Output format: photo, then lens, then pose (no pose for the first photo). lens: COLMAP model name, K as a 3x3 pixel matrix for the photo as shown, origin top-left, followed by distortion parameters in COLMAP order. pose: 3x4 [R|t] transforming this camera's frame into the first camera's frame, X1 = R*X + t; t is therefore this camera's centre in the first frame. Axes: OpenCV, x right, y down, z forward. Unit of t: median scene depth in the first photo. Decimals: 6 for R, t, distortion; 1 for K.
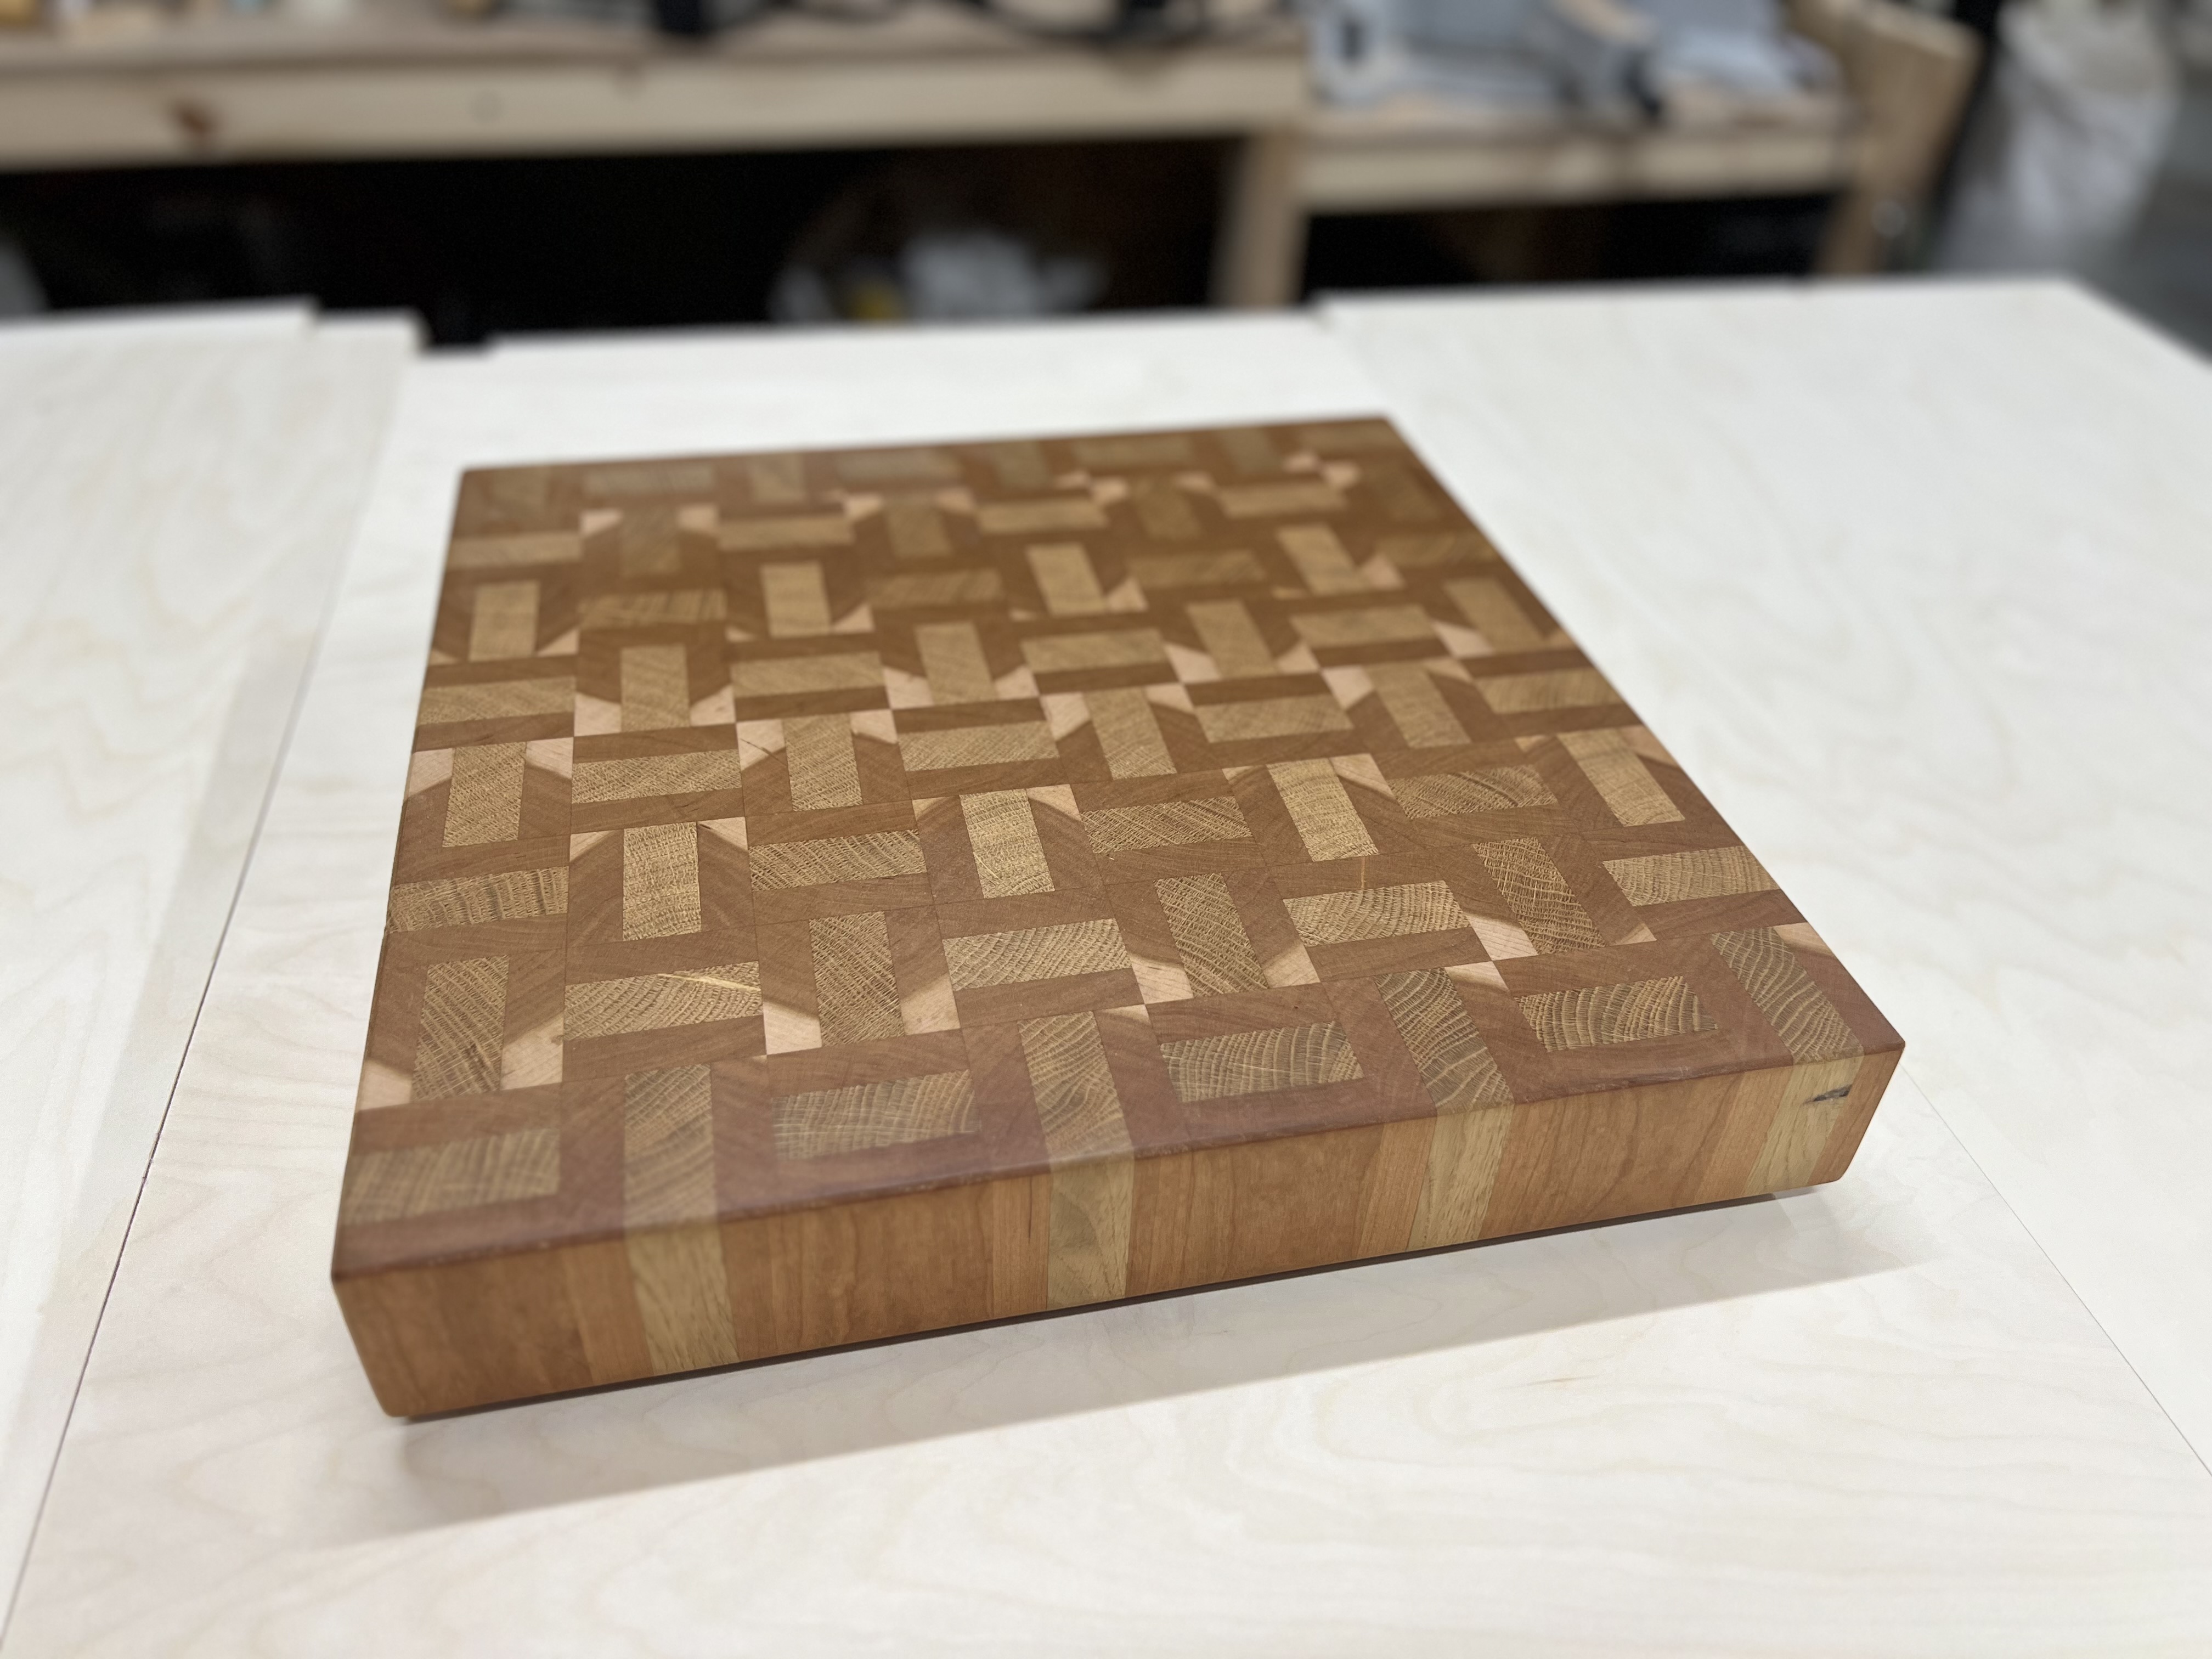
lens RADIAL K [[1705.5, 0, 1105.7], [0, 1705.5, 825.0], [0, 0, 1]] dist [0.034116, -0.049176]
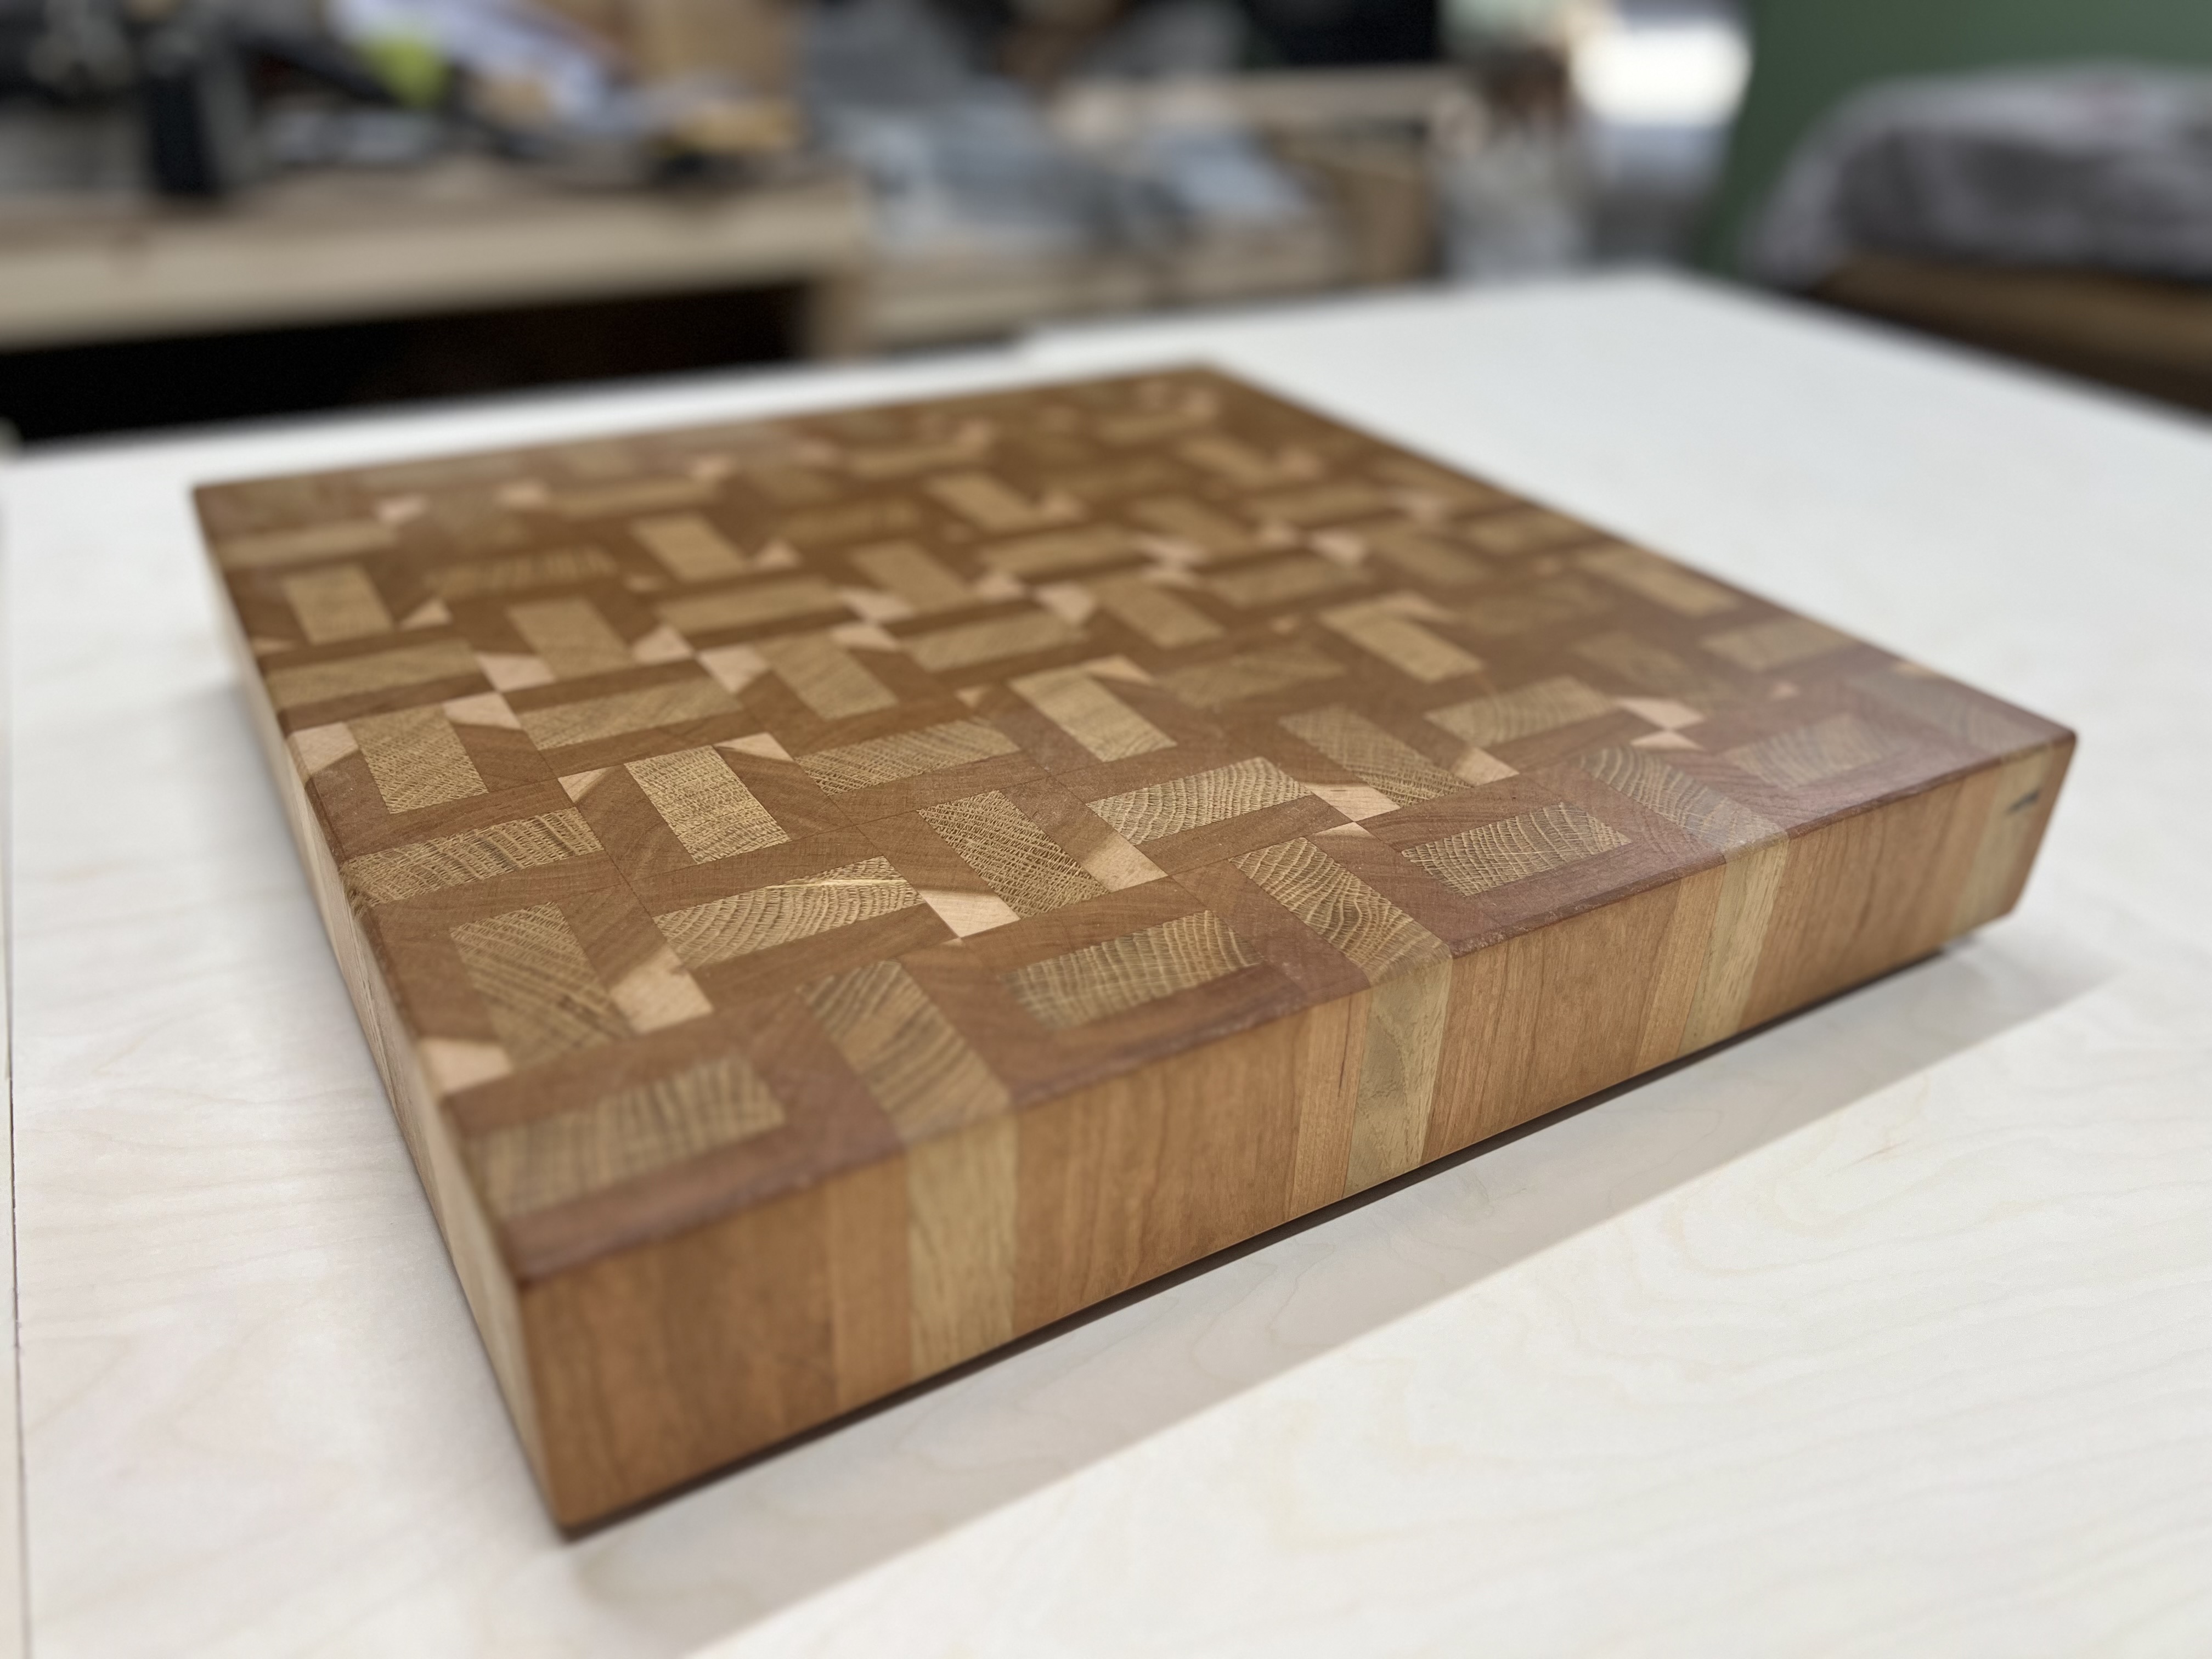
lens RADIAL K [[1705.5, 0, 1101.4], [0, 1705.5, 820.5], [0, 0, 1]] dist [0.034116, -0.049176]
pose [[0.947731, -0.160731, 0.275631, -0.318737], [0.195716, 0.975094, -0.104337, 0.164069], [-0.251996, 0.152828, 0.955584, 0.221661]]
